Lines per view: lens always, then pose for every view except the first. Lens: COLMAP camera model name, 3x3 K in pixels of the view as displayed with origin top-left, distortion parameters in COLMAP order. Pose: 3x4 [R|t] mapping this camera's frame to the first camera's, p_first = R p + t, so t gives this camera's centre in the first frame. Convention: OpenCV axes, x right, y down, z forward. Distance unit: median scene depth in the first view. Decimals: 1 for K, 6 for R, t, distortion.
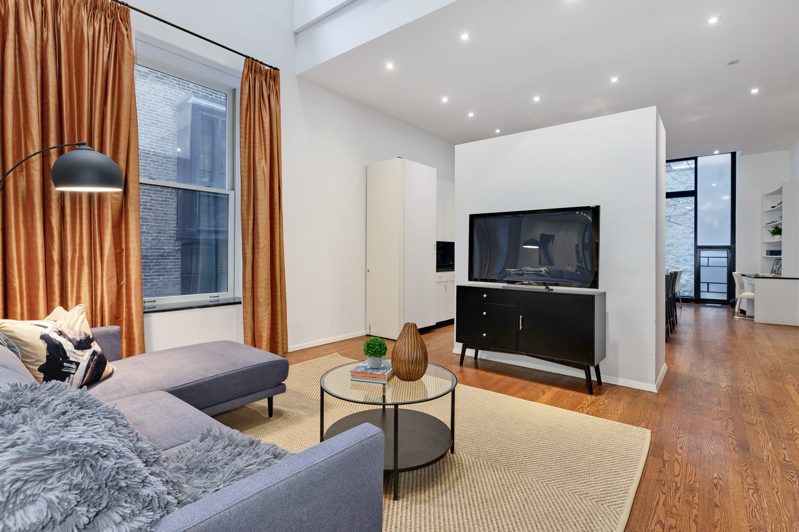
lens RADIAL K [[377.2, 0, 403.0], [0, 377.2, 261.3], [0, 0, 1]] dist [0.021407, -0.000562]
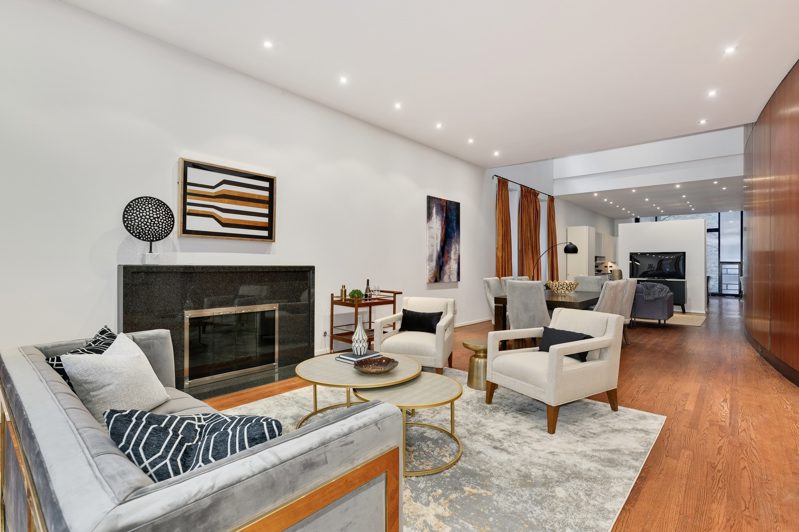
lens RADIAL K [[377.2, 0, 409.4], [0, 377.2, 265.4], [0, 0, 1]] dist [0.021407, -0.000562]
pose [[0.999726, 0.002017, -0.023323, -1.209496], [-0.002396, 0.999865, -0.016228, 0.010034], [0.023288, 0.016280, 0.999596, -1.549104]]
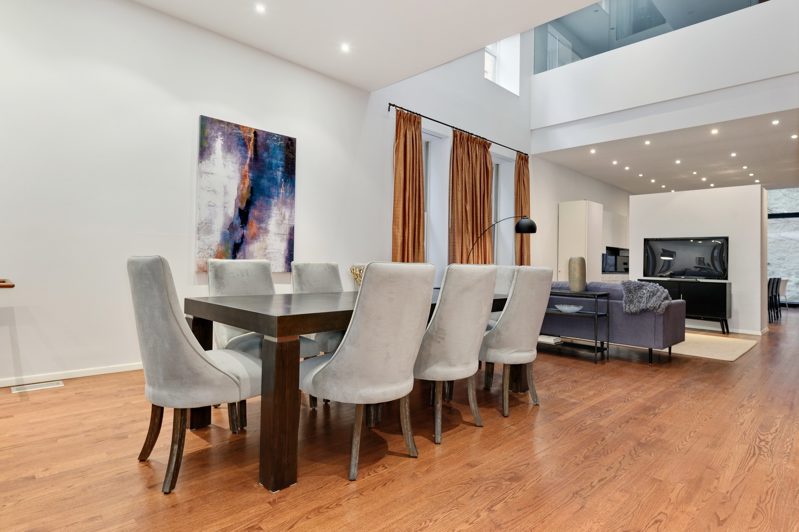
lens RADIAL K [[418.3, 0, 411.2], [0, 418.3, 257.5], [0, 0, 1]] dist [0.006327, 0.000087]
pose [[0.993898, 0.017293, -0.108943, -0.611547], [-0.020752, 0.999313, -0.030695, 0.041607], [0.108338, 0.032769, 0.993574, -0.925845]]
